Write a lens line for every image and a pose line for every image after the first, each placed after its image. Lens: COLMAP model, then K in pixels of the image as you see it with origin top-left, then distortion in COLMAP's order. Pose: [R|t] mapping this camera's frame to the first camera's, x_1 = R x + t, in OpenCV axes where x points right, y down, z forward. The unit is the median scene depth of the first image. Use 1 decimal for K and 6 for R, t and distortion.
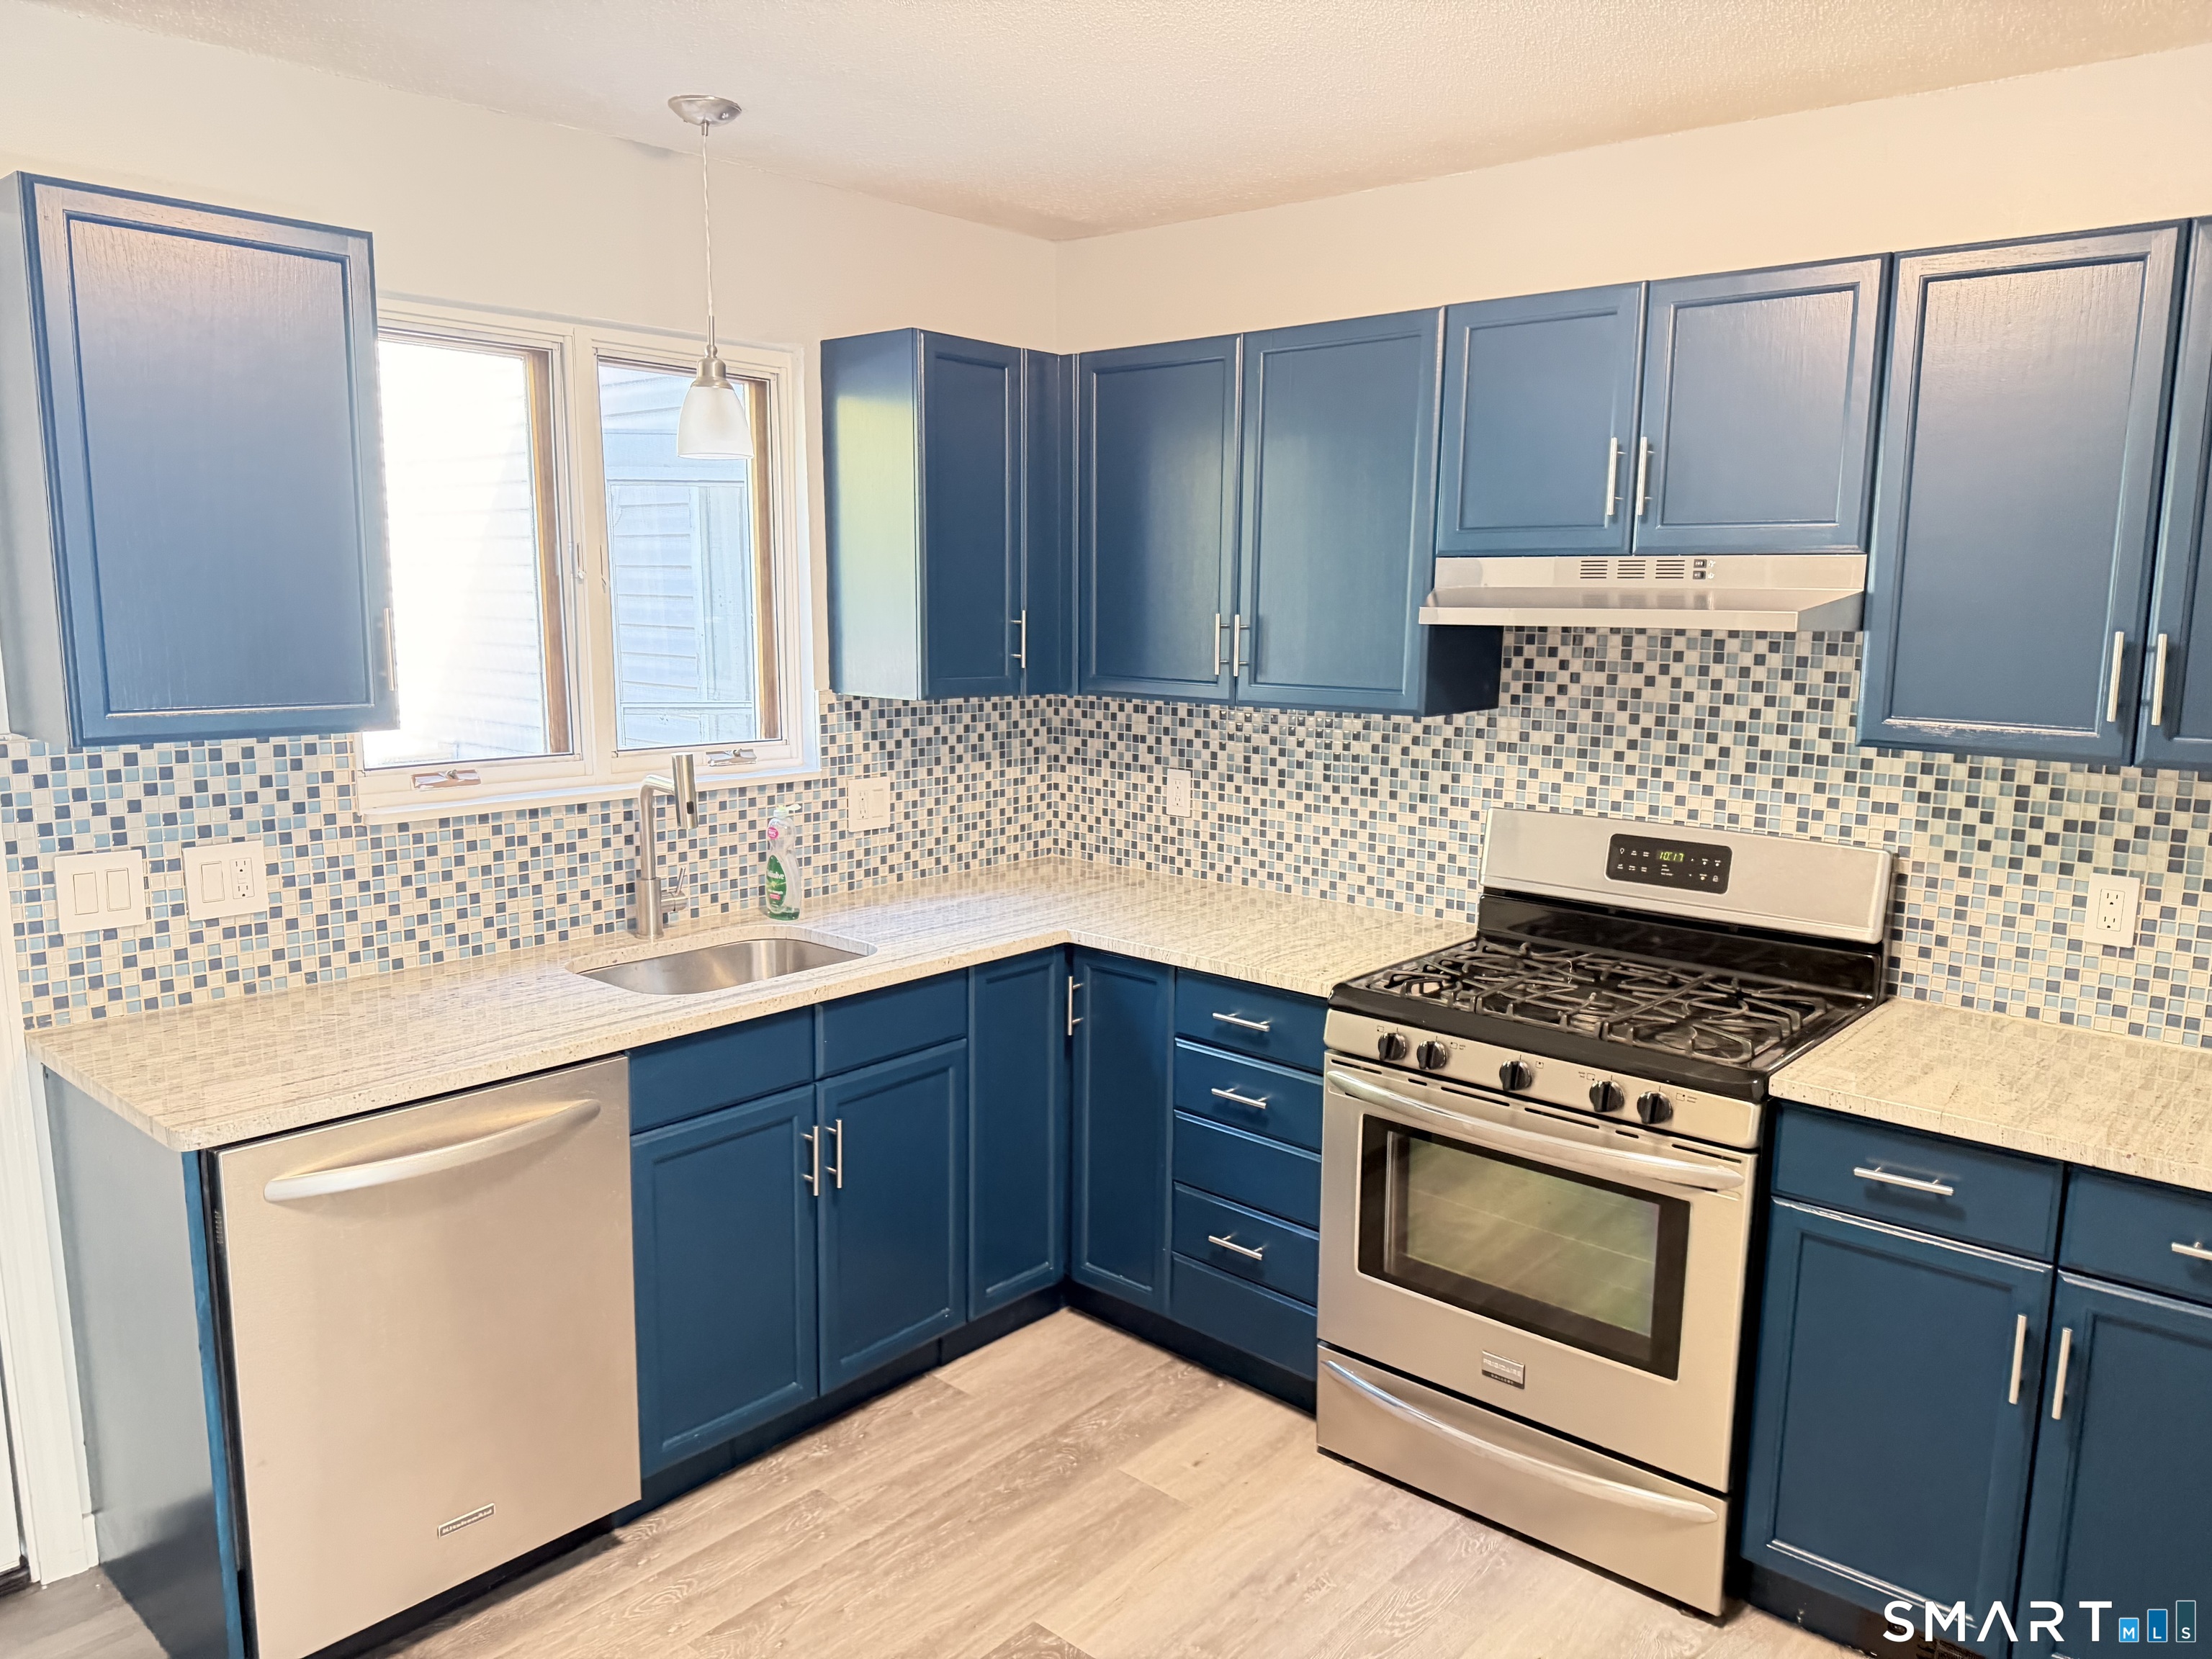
lens RADIAL K [[1463.3, 0, 1098.6], [0, 1463.3, 830.8], [0, 0, 1]] dist [0.003443, -0.070276]
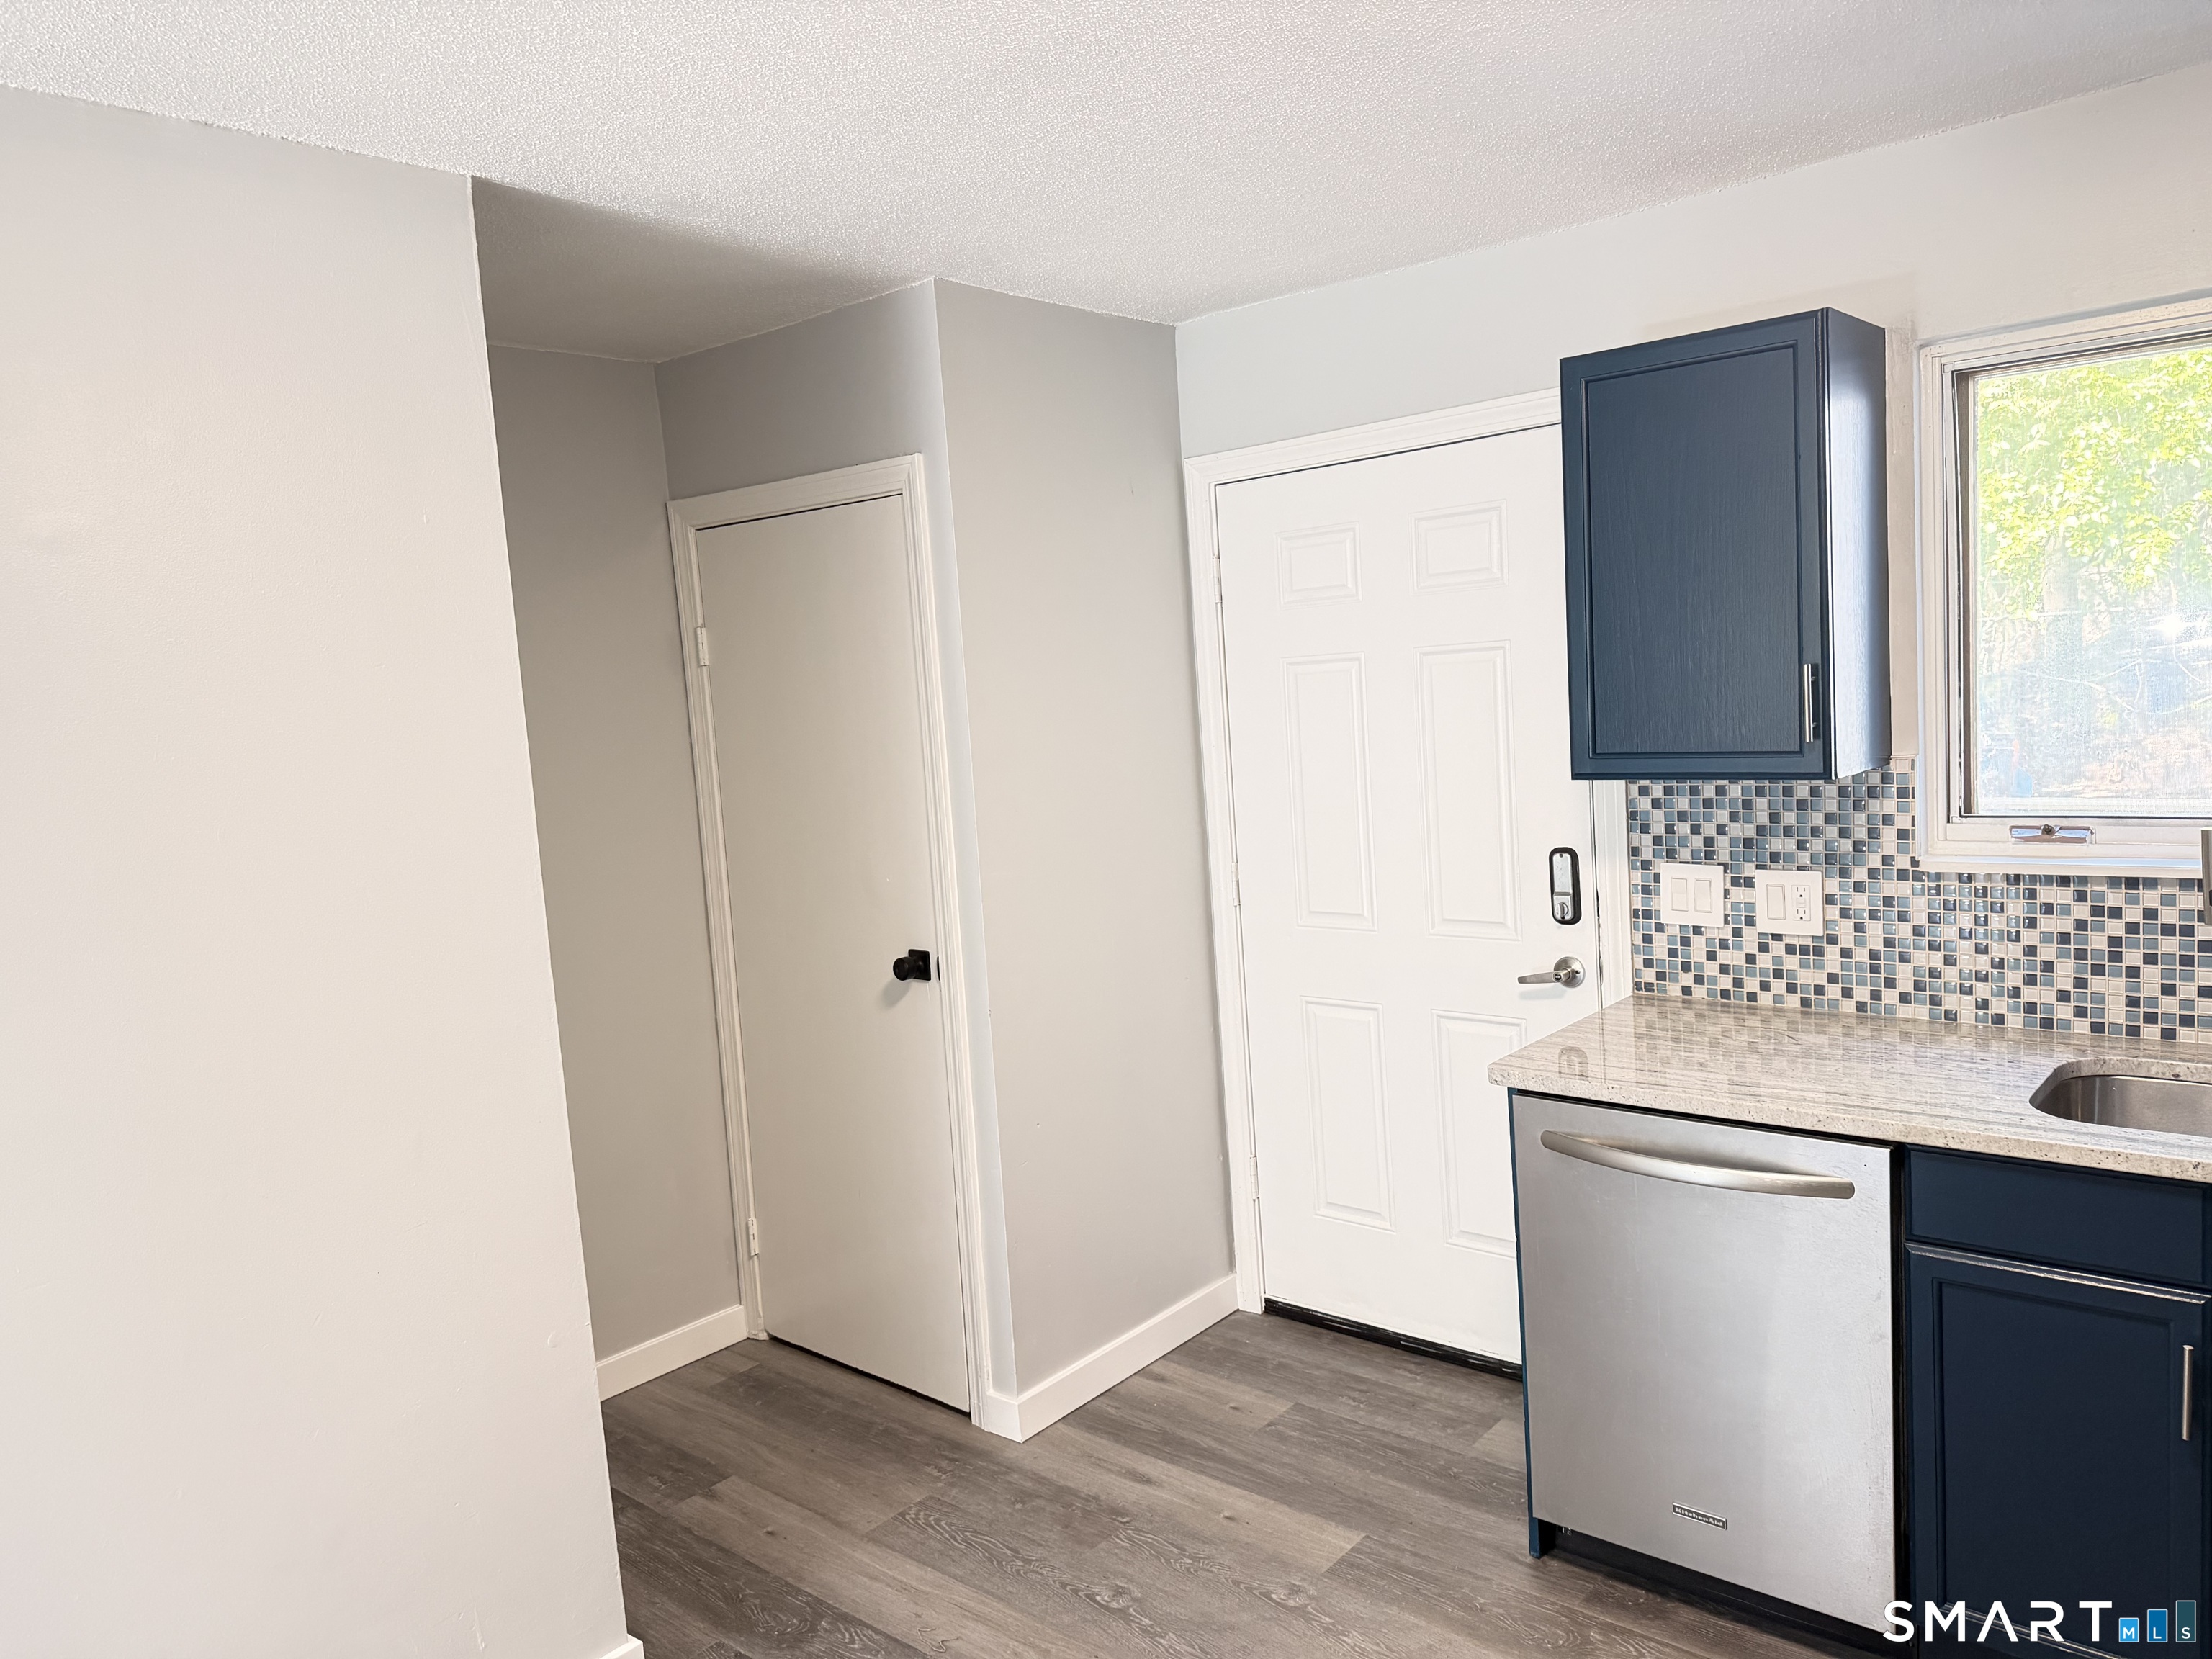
lens RADIAL K [[1463.3, 0, 1098.6], [0, 1463.3, 830.8], [0, 0, 1]] dist [0.003443, -0.070276]
pose [[-0.003465, 0.088267, -0.996091, 0.599529], [-0.086412, 0.992344, 0.088235, -0.085311], [0.996254, 0.086379, 0.004188, 0.514312]]
